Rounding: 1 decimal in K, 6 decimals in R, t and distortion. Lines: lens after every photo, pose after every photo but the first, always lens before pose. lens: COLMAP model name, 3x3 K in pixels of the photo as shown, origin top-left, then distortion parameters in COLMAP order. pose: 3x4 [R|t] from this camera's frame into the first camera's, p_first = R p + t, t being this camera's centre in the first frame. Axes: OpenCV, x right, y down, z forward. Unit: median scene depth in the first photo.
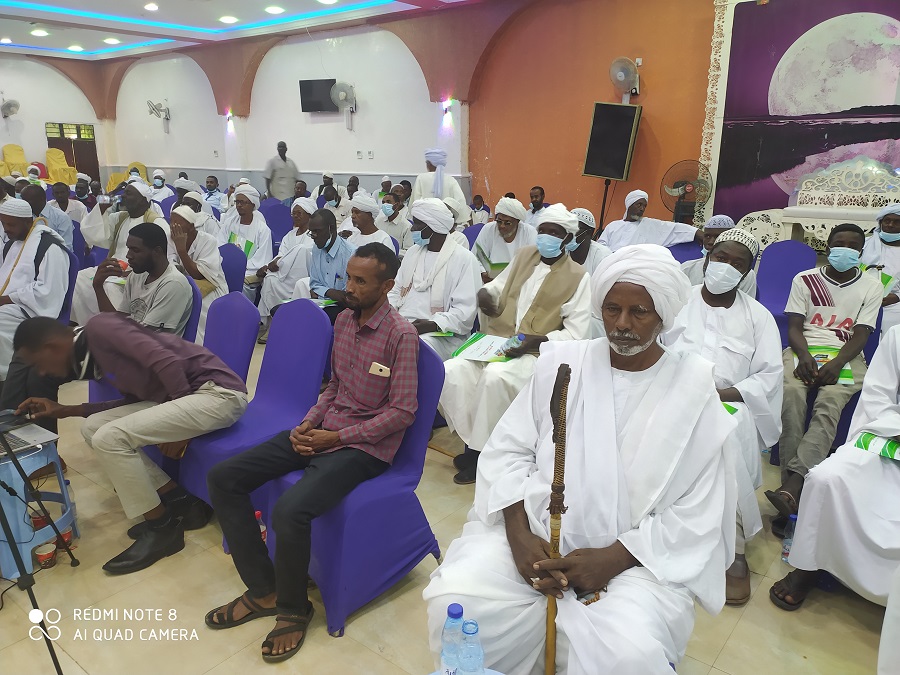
lens RADIAL K [[674.6, 0, 454.4], [0, 674.6, 334.2], [0, 0, 1]] dist [0.053065, -0.057458]
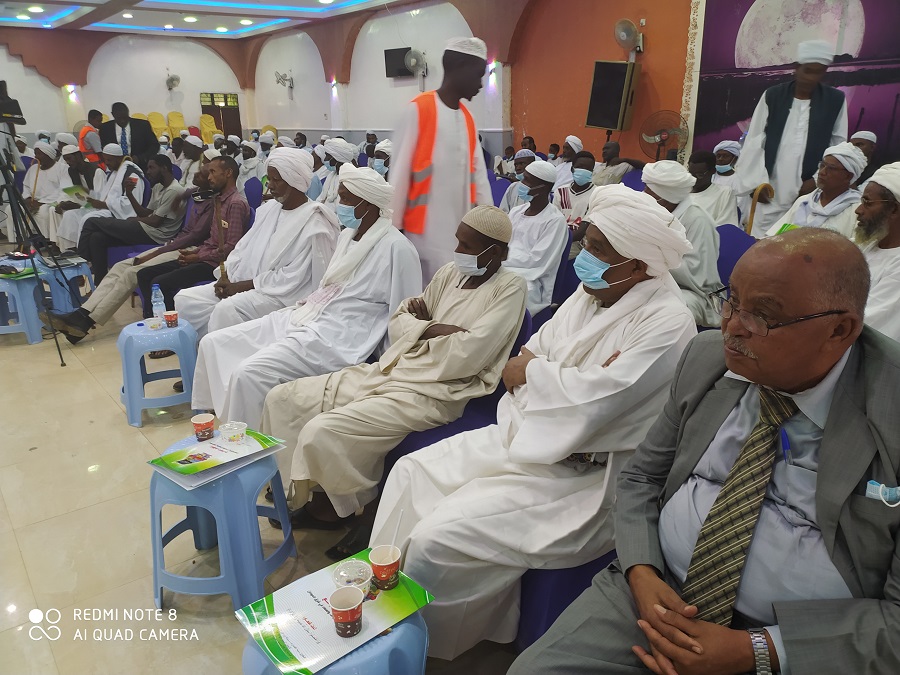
lens RADIAL K [[674.6, 0, 449.9], [0, 674.6, 334.6], [0, 0, 1]] dist [0.053065, -0.057458]
pose [[0.971644, 0.052875, -0.230461, 0.347756], [-0.040348, 0.997458, 0.058736, 0.081604], [0.232981, -0.047772, 0.971307, -0.258788]]
